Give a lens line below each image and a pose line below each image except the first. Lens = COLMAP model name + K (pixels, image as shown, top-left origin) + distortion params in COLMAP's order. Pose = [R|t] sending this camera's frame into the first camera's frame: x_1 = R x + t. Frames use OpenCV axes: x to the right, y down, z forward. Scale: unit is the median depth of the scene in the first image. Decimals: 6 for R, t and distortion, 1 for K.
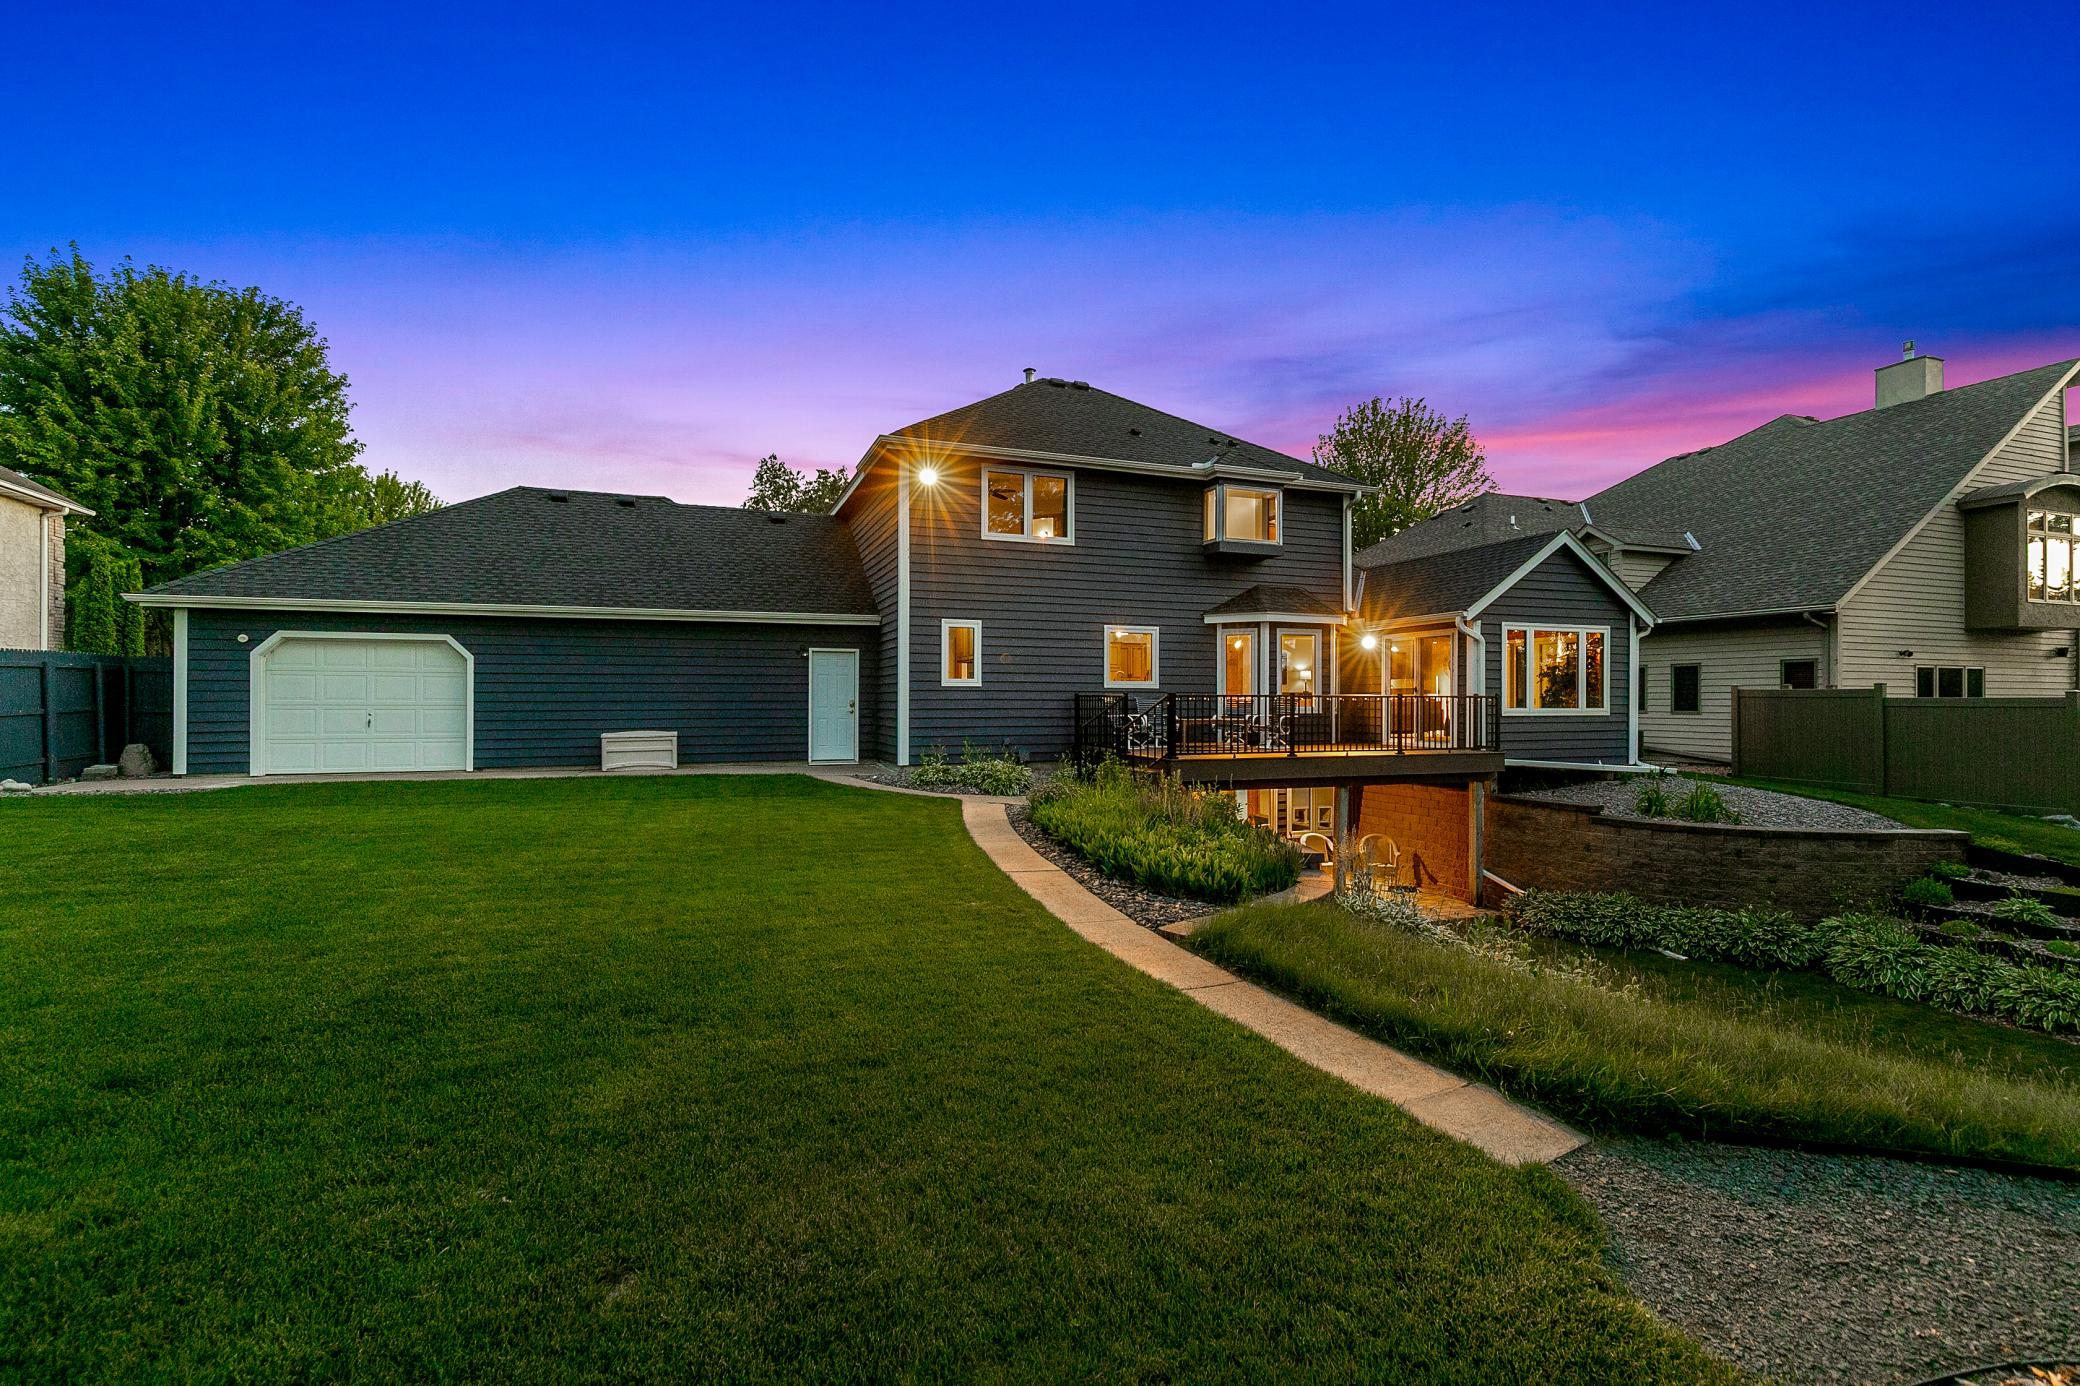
lens RADIAL K [[932.9, 0, 1032.9], [0, 932.9, 699.5], [0, 0, 1]] dist [0.004005, -0.000995]
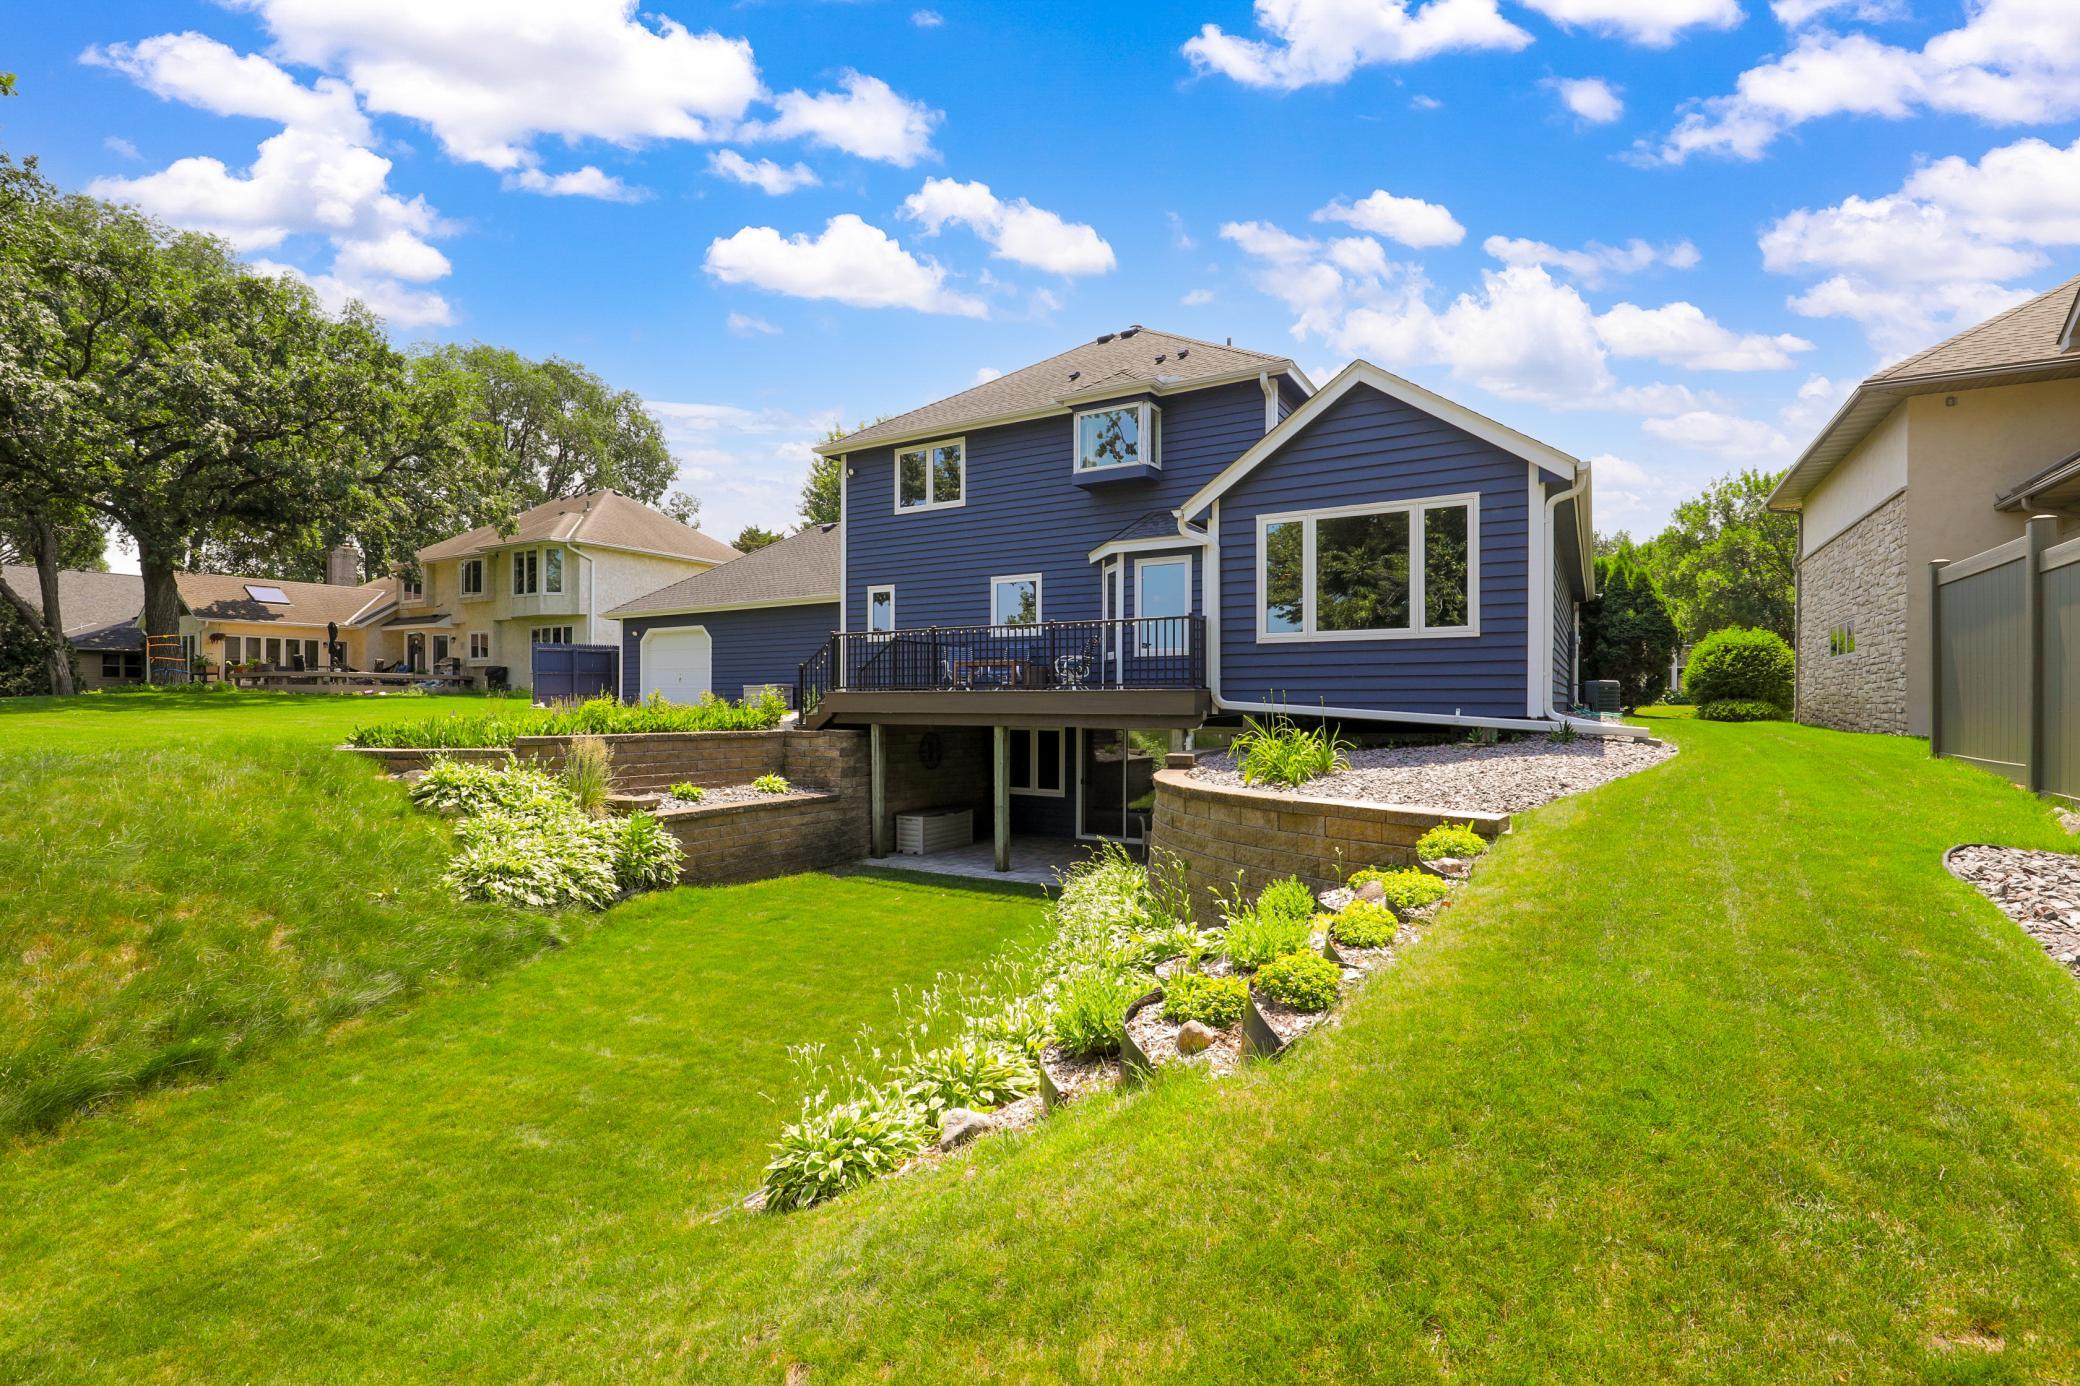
lens RADIAL K [[932.9, 0, 1036.7], [0, 932.9, 696.8], [0, 0, 1]] dist [0.004005, -0.000995]
pose [[0.625574, -0.005993, -0.780142, 0.937668], [0.000531, 0.999974, -0.007256, 0.062850], [0.780164, 0.004124, 0.625561, 0.394845]]
